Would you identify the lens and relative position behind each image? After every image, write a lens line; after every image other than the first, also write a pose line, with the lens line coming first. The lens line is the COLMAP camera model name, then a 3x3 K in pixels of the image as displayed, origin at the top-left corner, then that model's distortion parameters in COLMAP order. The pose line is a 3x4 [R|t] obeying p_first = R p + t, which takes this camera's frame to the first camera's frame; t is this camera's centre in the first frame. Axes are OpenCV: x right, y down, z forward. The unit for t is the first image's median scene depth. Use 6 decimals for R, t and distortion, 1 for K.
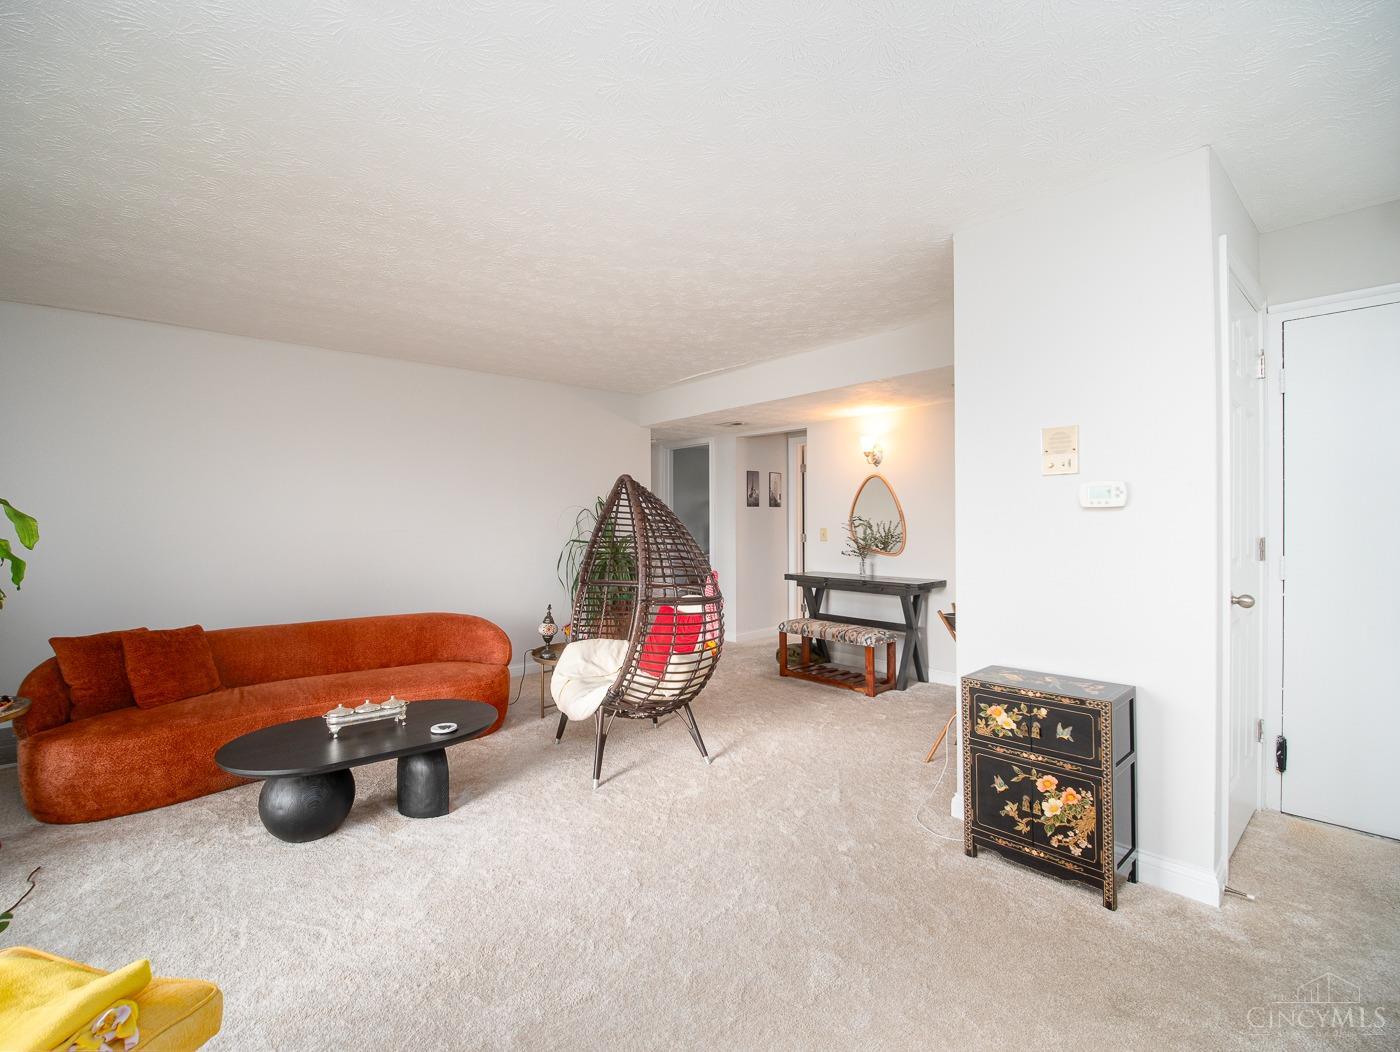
lens RADIAL K [[640.5, 0, 700.0], [0, 640.5, 519.3], [0, 0, 1]] dist [-0.005566, -0.002431]
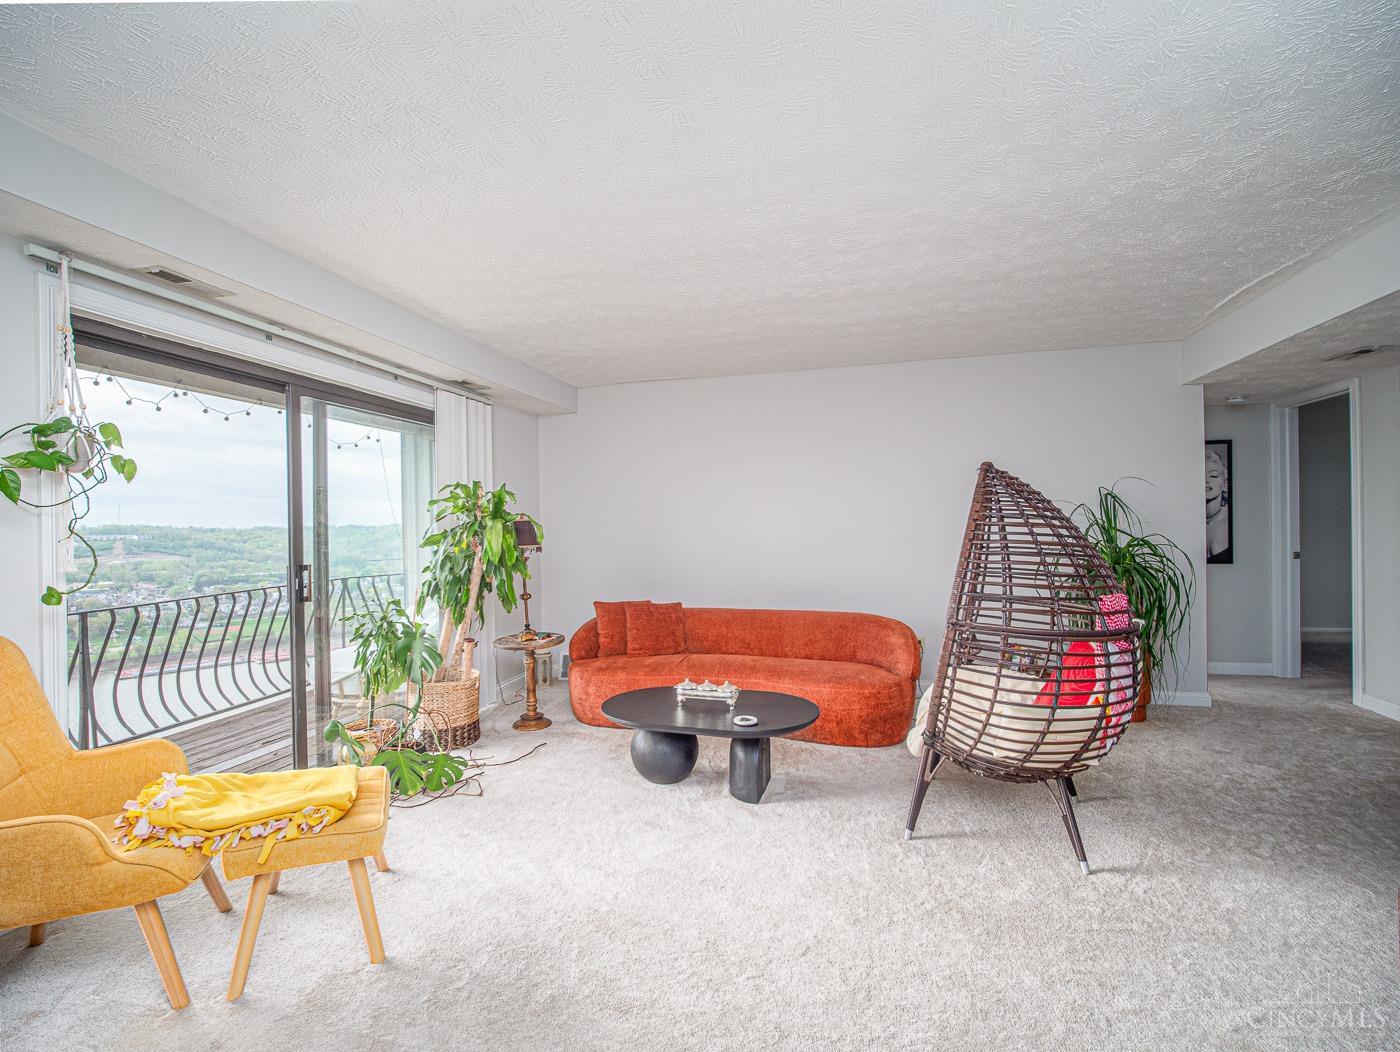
lens RADIAL K [[640.5, 0, 694.3], [0, 640.5, 520.8], [0, 0, 1]] dist [-0.005566, -0.002431]
pose [[0.563647, -0.010885, -0.825944, 0.409451], [0.015284, 0.999879, -0.002748, -0.001036], [0.825875, -0.011075, 0.563745, 0.325808]]
